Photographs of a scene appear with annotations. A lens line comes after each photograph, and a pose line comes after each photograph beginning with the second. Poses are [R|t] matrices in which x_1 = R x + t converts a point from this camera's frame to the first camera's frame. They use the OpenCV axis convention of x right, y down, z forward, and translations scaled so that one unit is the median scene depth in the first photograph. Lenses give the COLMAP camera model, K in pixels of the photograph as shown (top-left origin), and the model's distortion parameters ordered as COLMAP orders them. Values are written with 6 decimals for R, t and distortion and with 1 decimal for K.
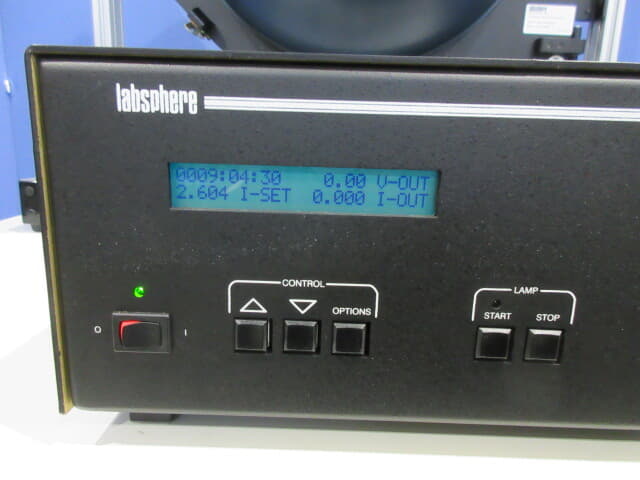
lens RADIAL K [[477.8, 0, 320.3], [0, 477.8, 239.3], [0, 0, 1]] dist [0.013069, -0.000314]
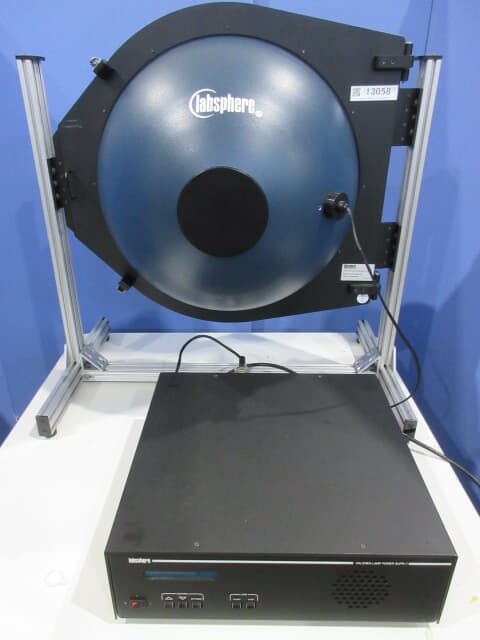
lens RADIAL K [[477.8, 0, 240.8], [0, 477.8, 322.5], [0, 0, 1]] dist [0.013069, -0.000314]
pose [[0.999504, -0.029633, -0.010621, 0.496391], [0.031268, 0.973589, 0.226157, -2.665287], [0.003639, -0.226377, 0.974033, -2.025944]]
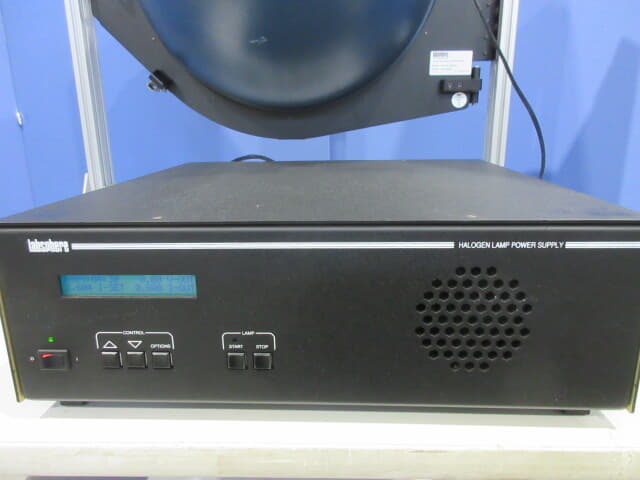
lens RADIAL K [[477.8, 0, 319.7], [0, 477.8, 239.4], [0, 0, 1]] dist [0.013069, -0.000314]
pose [[0.998065, -0.036138, -0.050607, 0.808339], [0.037978, 0.998634, 0.035887, -0.317352], [0.049241, -0.037739, 0.998074, -0.851240]]
